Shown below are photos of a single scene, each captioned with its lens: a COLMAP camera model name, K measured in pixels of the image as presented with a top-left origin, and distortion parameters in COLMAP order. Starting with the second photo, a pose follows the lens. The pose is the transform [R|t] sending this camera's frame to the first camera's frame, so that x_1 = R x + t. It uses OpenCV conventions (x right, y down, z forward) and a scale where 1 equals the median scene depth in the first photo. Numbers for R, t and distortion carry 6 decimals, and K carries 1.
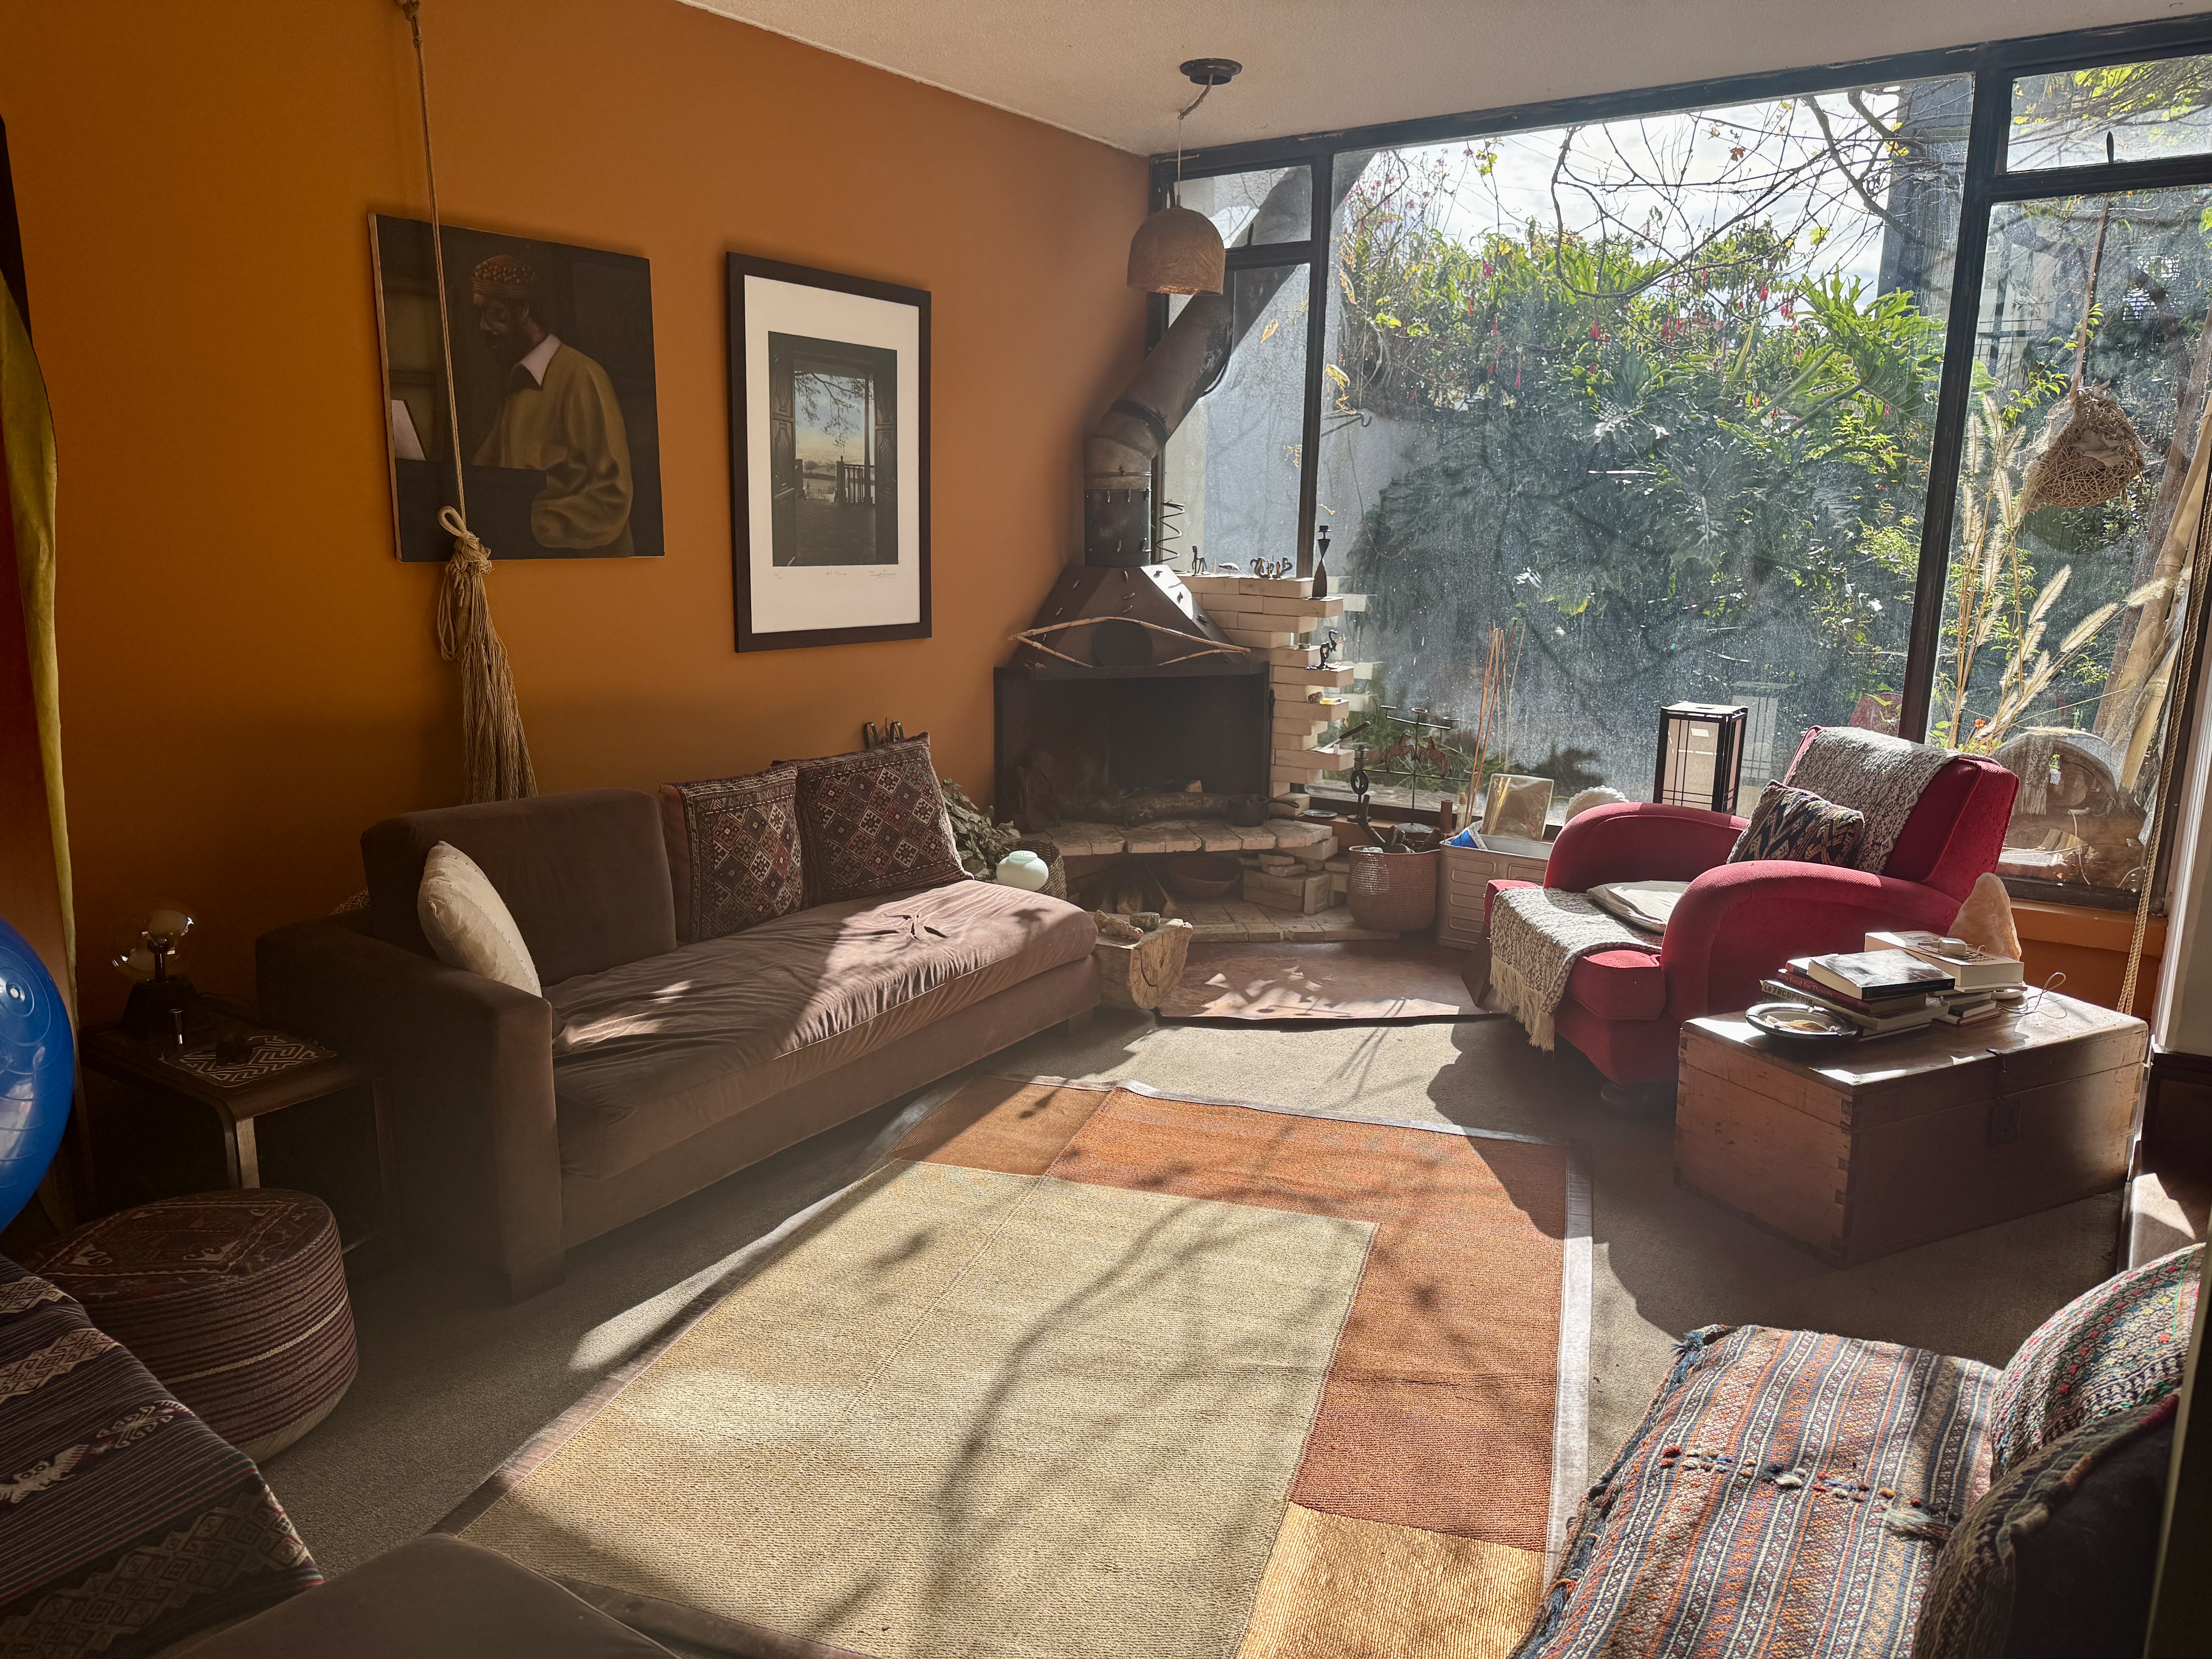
lens RADIAL K [[1531.6, 0, 1119.5], [0, 1531.6, 826.7], [0, 0, 1]] dist [0.151284, -0.250923]
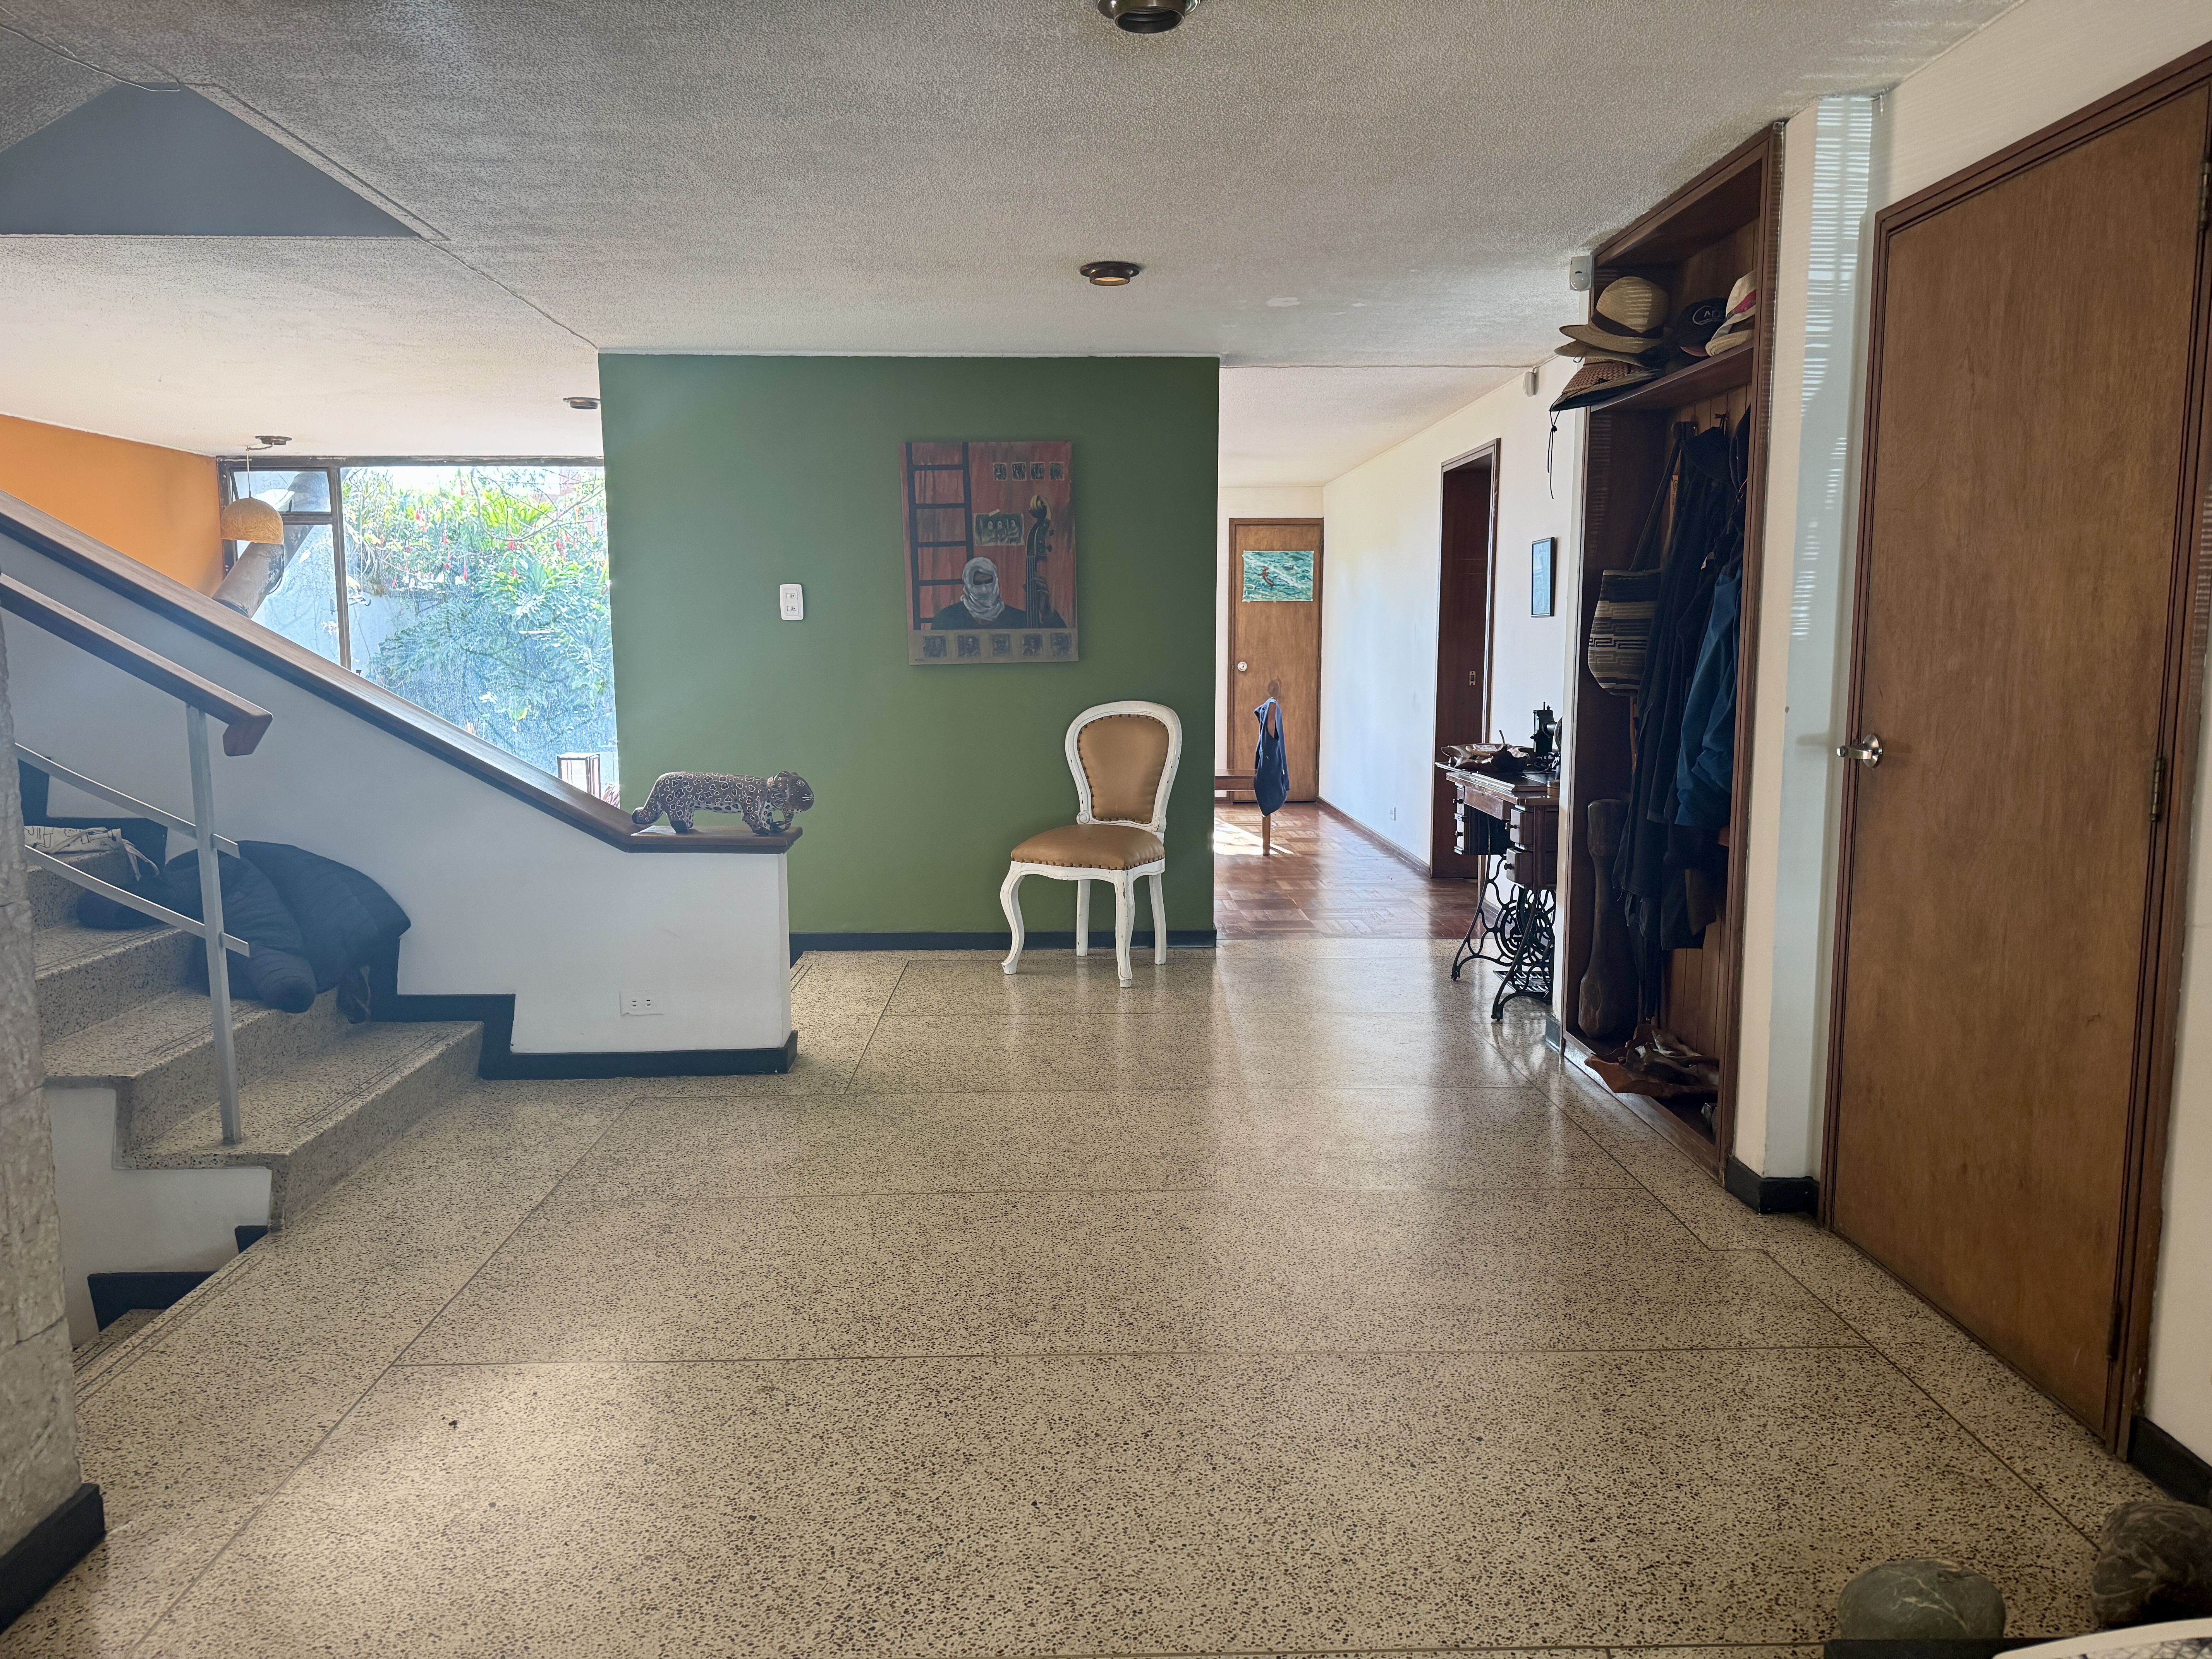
lens RADIAL K [[1531.6, 0, 1119.5], [0, 1531.6, 826.7], [0, 0, 1]] dist [0.151284, -0.250923]
pose [[0.808094, -0.084802, 0.582917, -0.221993], [0.130574, 0.990752, -0.036882, 0.161412], [-0.574399, 0.105918, 0.811694, -0.927522]]
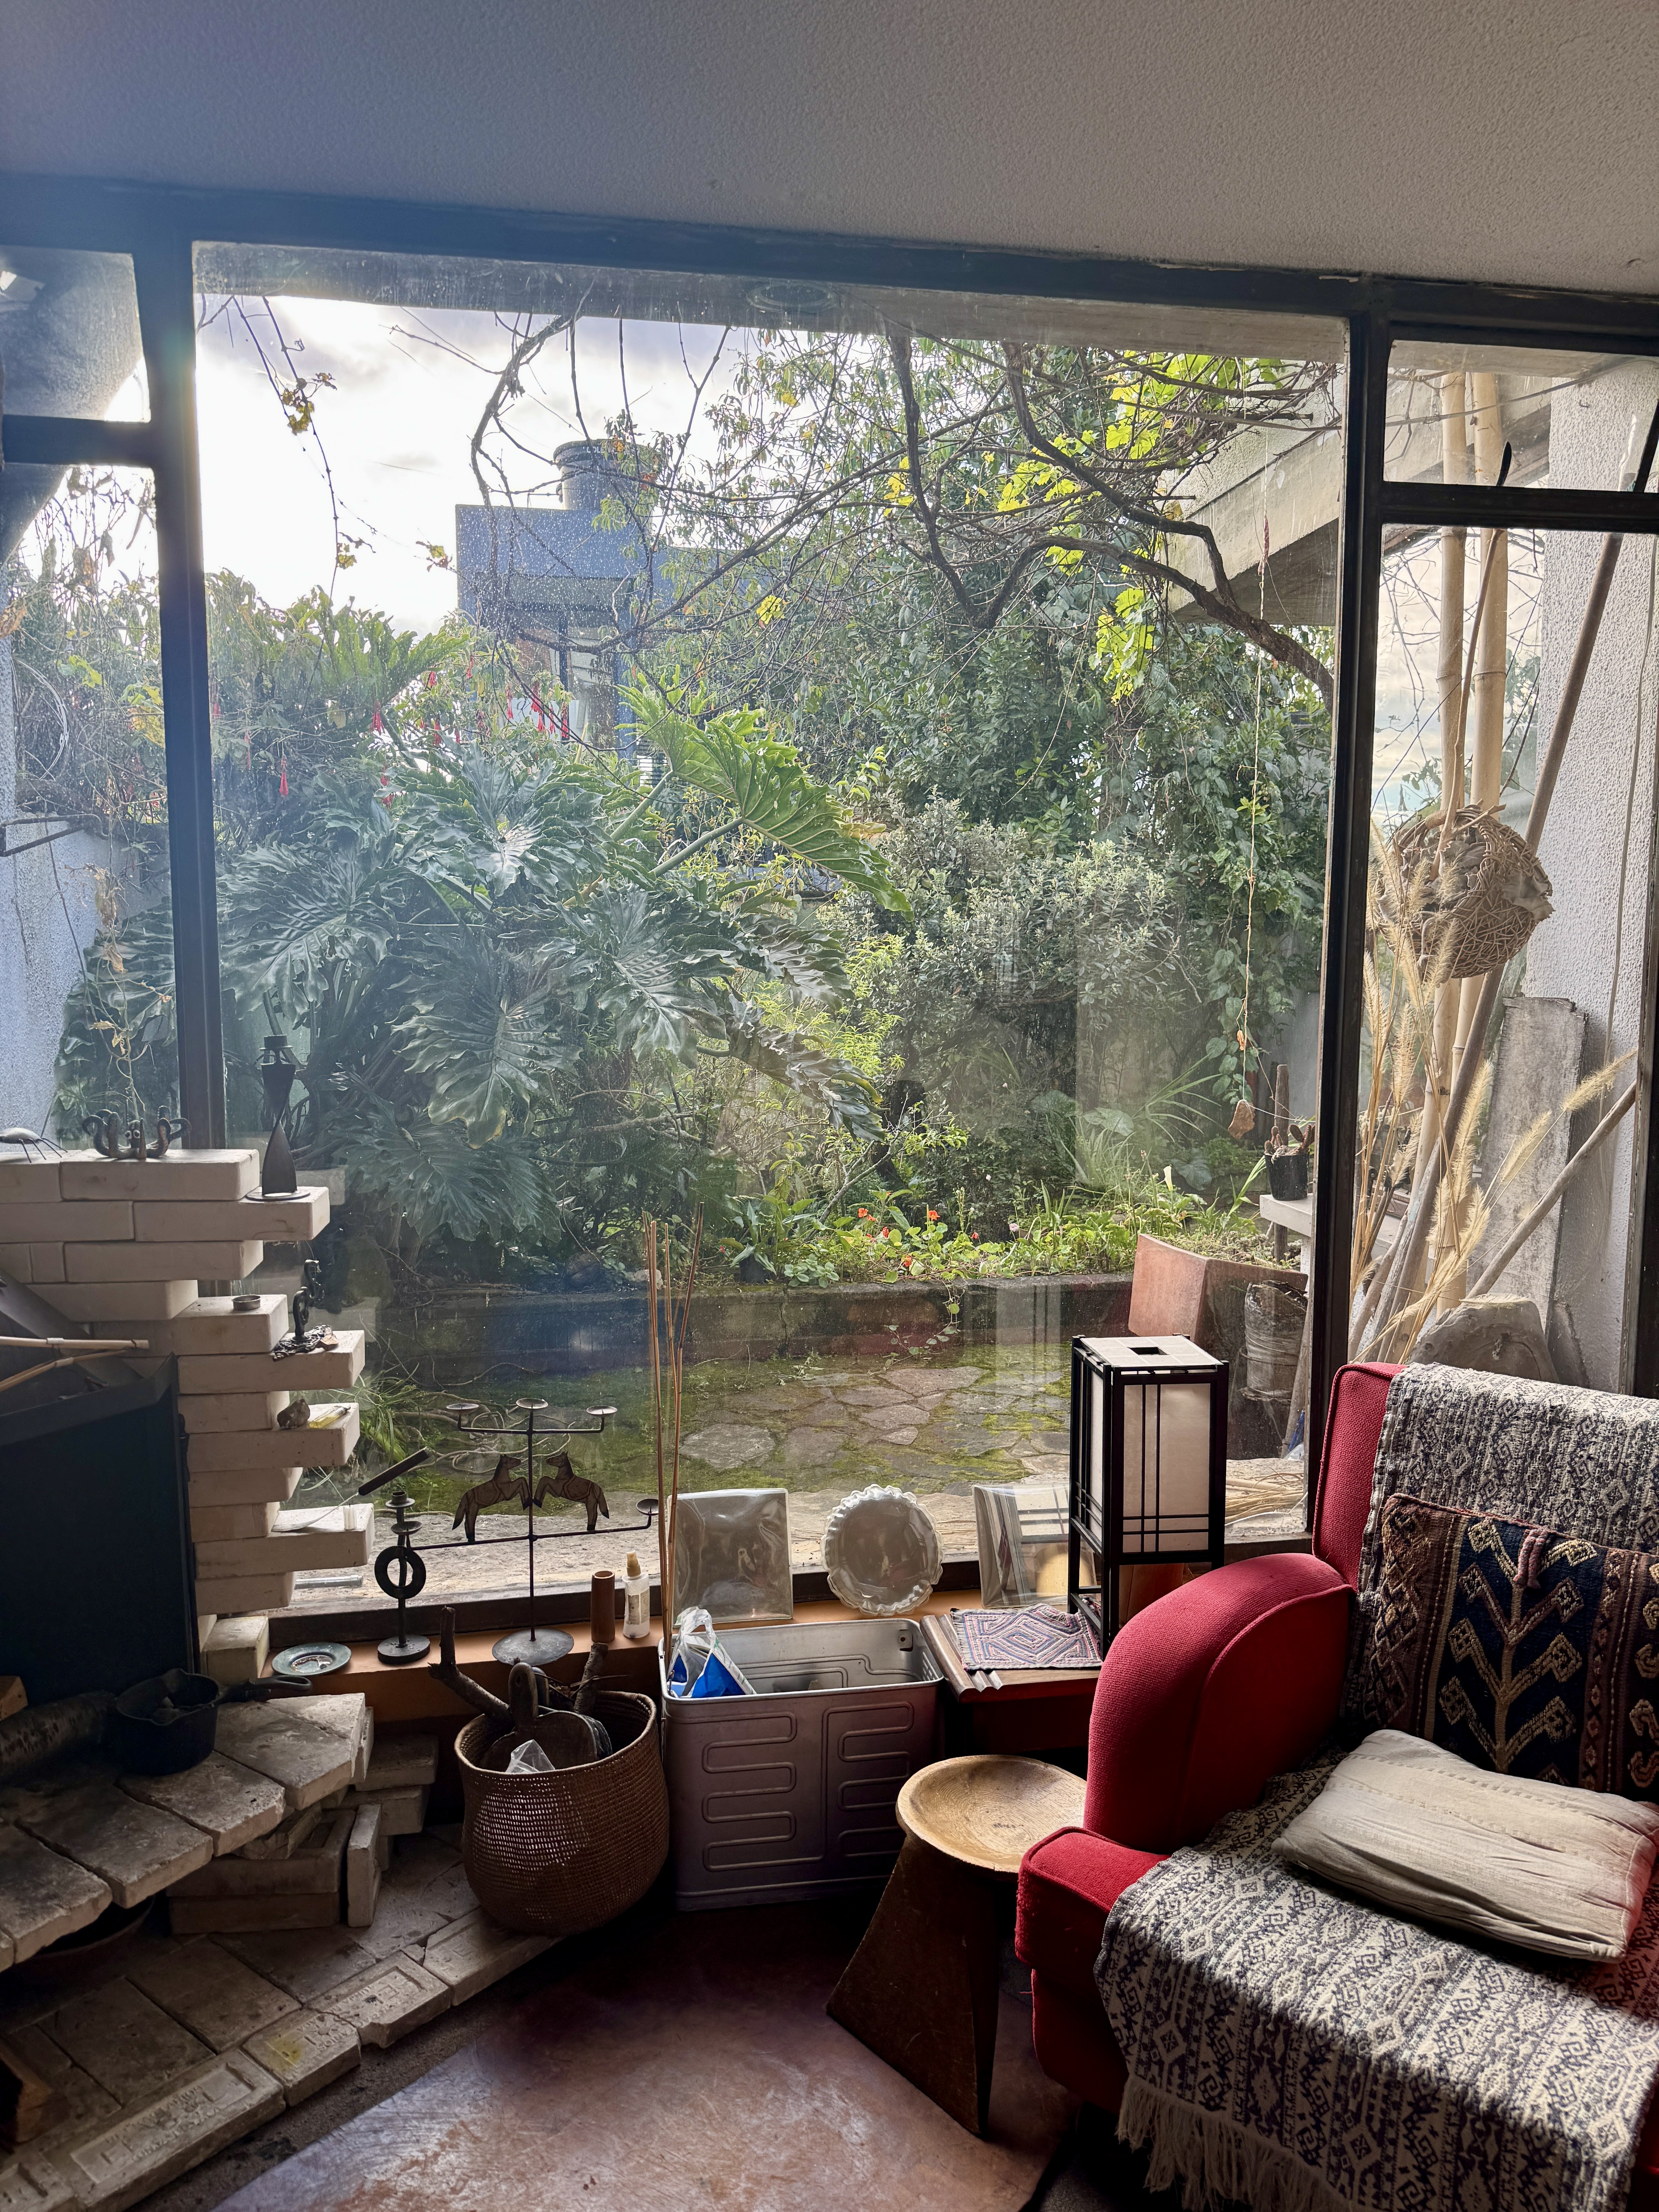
lens RADIAL K [[1531.6, 0, 826.6], [0, 1531.6, 1142.6], [0, 0, 1]] dist [0.151284, -0.250923]
pose [[0.715255, -0.091739, 0.692816, -0.068641], [0.149403, 0.988501, -0.023350, -0.130060], [-0.682707, 0.120210, 0.720736, 0.563880]]
